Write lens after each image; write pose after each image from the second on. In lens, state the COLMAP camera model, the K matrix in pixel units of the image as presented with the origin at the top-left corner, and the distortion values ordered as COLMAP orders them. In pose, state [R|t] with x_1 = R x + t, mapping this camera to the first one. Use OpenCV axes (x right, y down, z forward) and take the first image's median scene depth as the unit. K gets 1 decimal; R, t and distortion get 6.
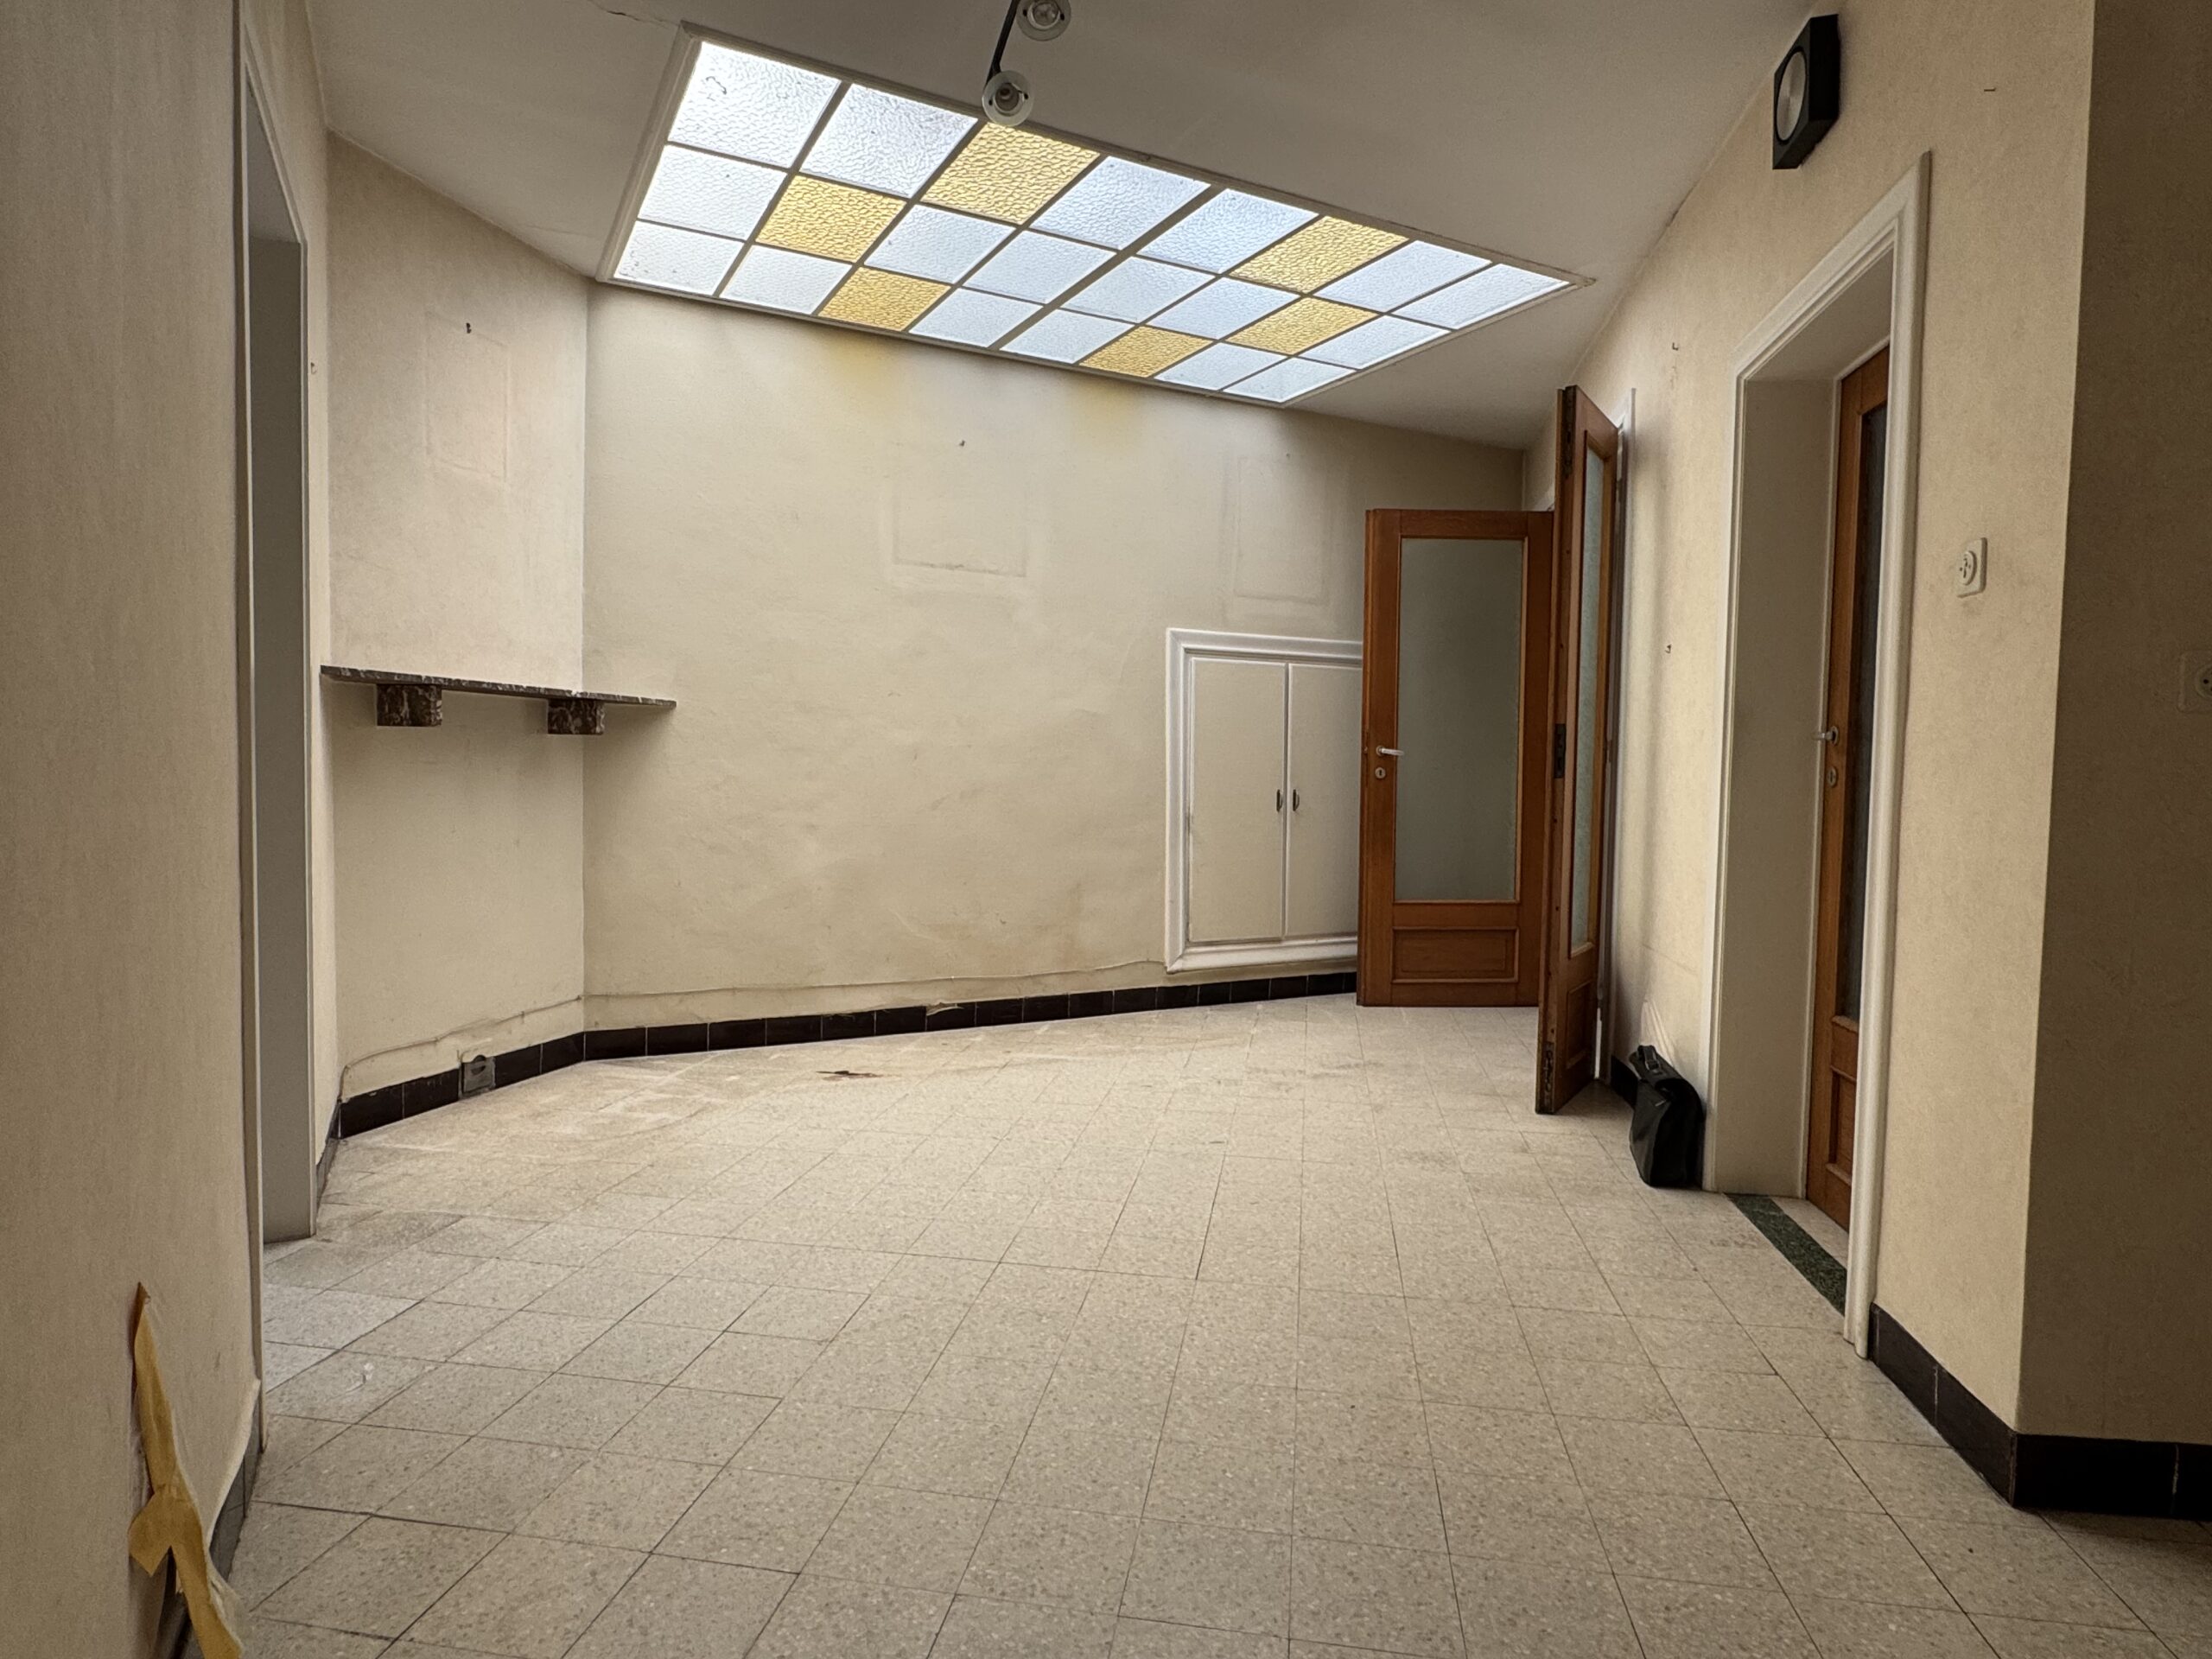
lens RADIAL K [[1241.9, 0, 1106.0], [0, 1241.9, 829.5], [0, 0, 1]] dist [-0.001663, -0.000247]
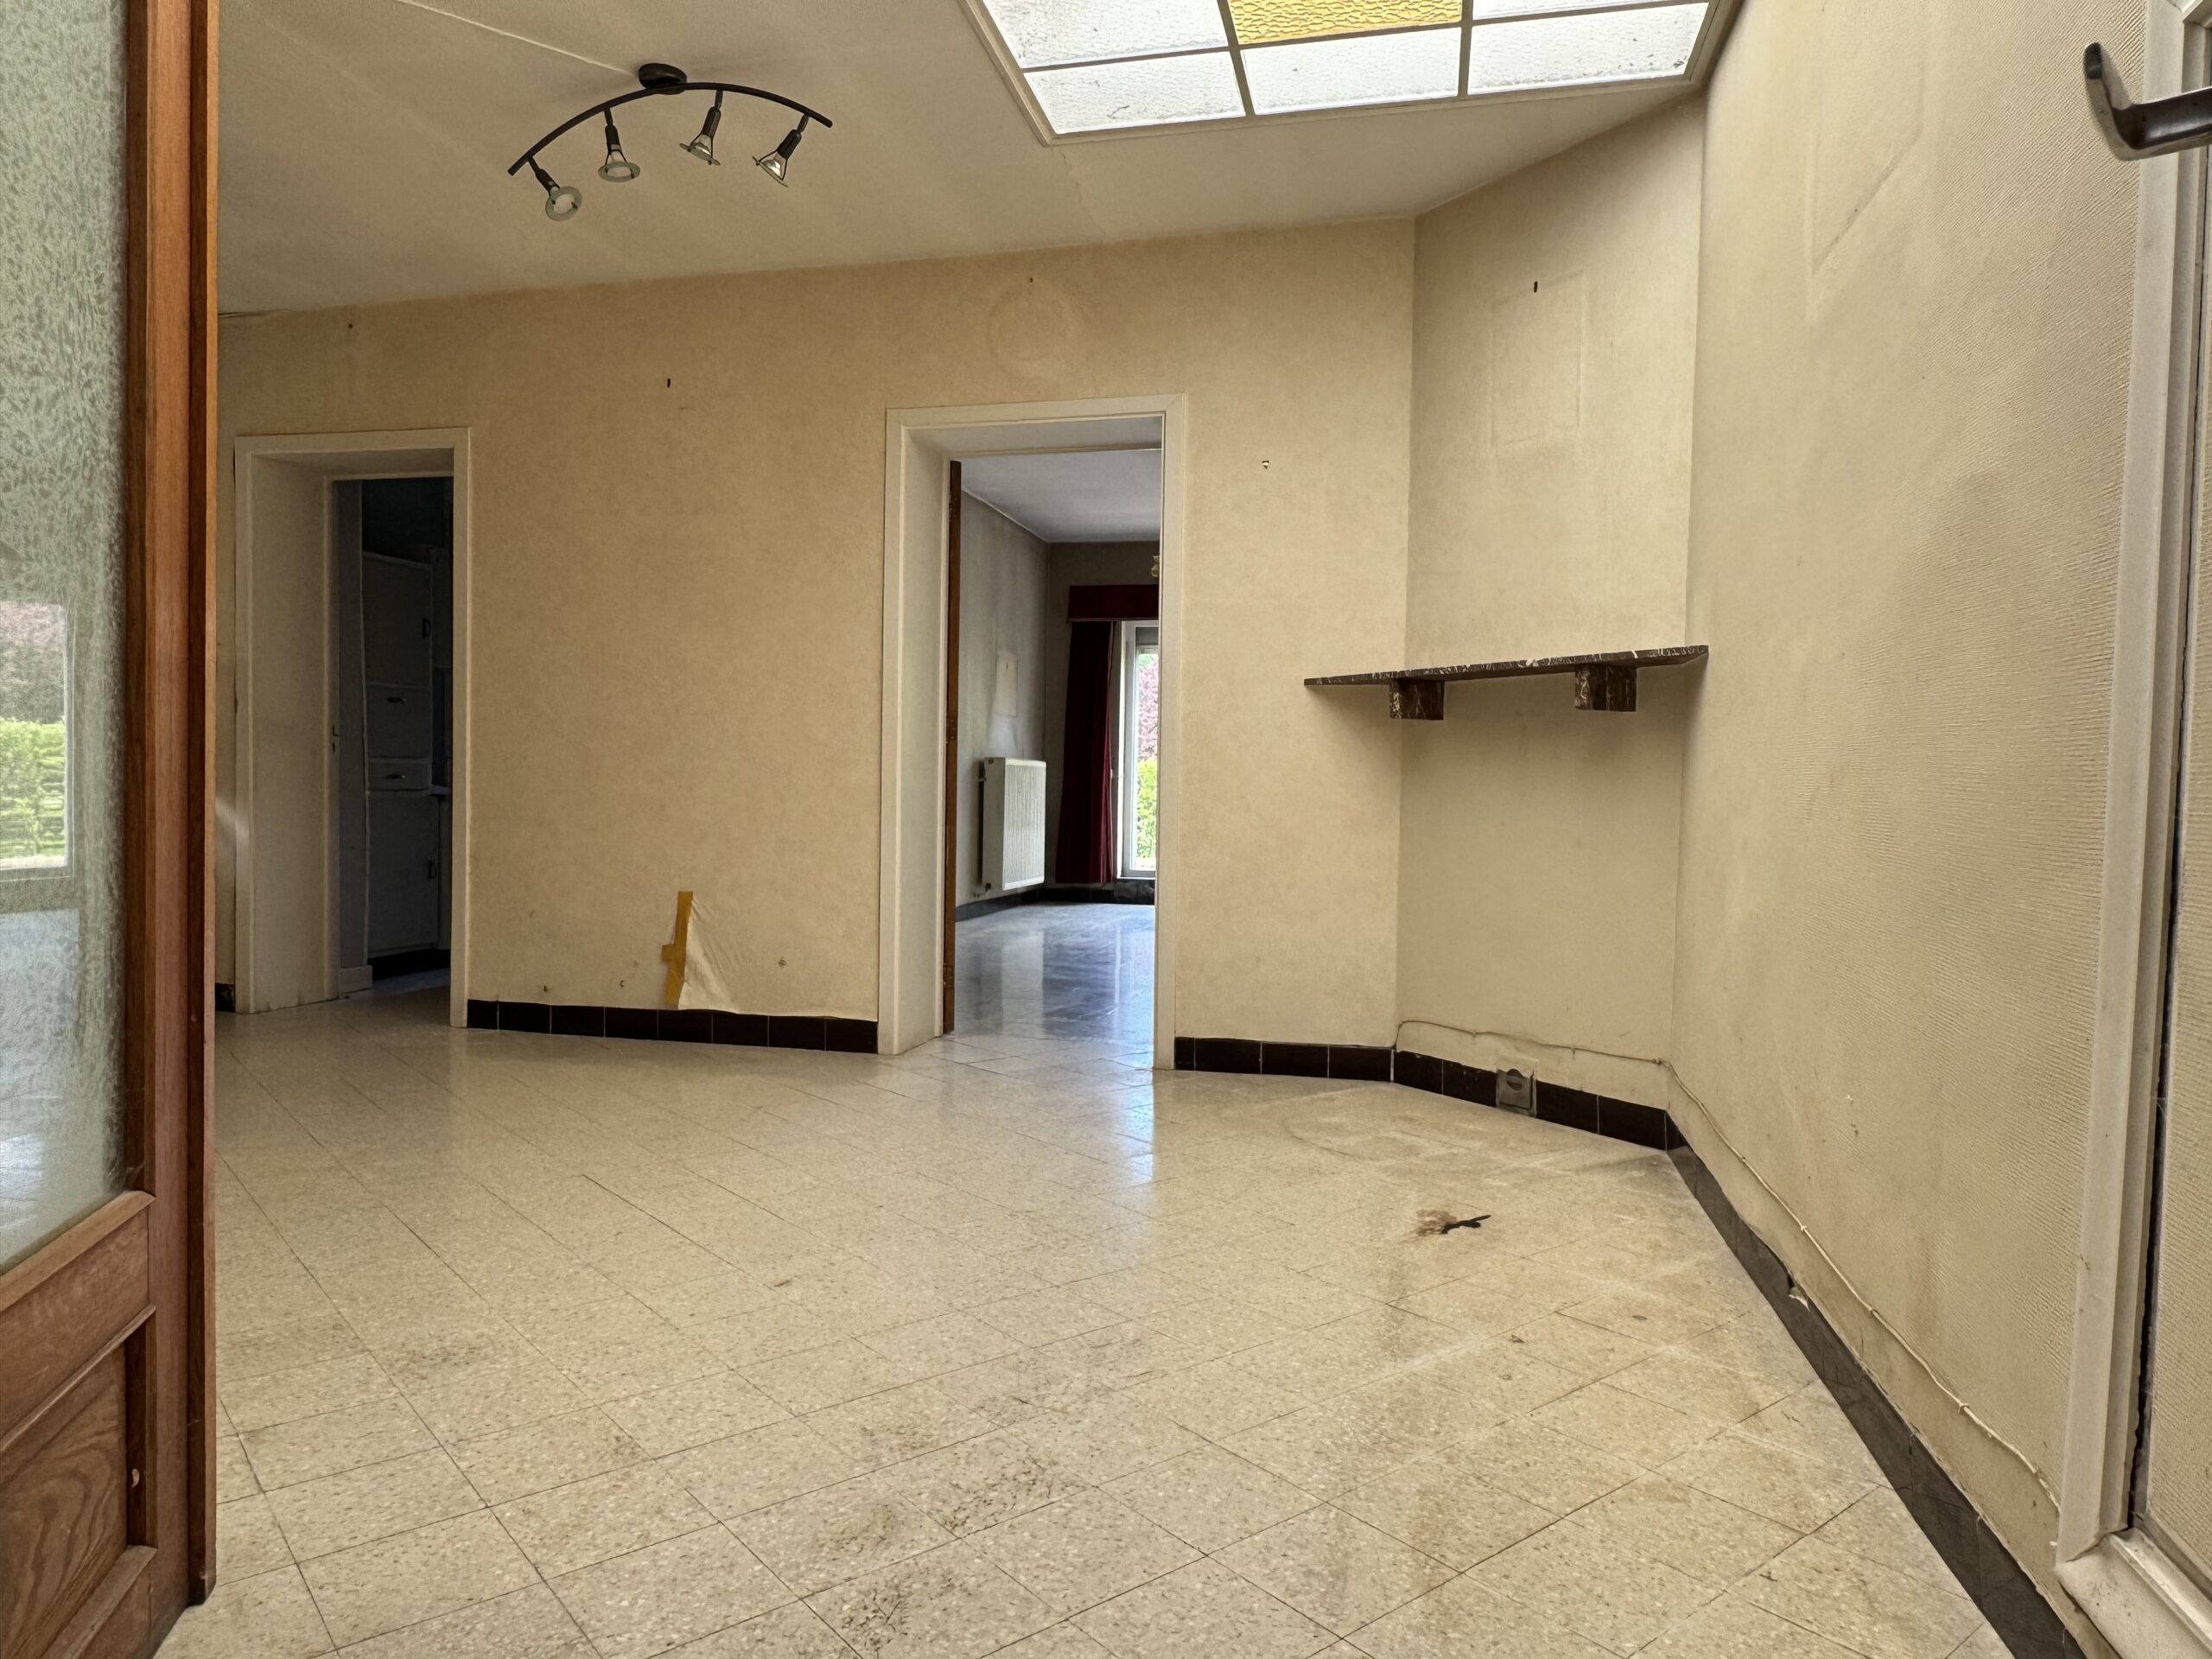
lens RADIAL K [[1415.3, 0, 1106.0], [0, 1415.3, 829.5], [0, 0, 1]] dist [-0.001970, -0.000434]
pose [[-0.655278, -0.006354, -0.755361, 0.467412], [-0.061137, 0.997130, 0.044649, -0.022574], [0.752910, 0.075438, -0.653786, 1.385664]]
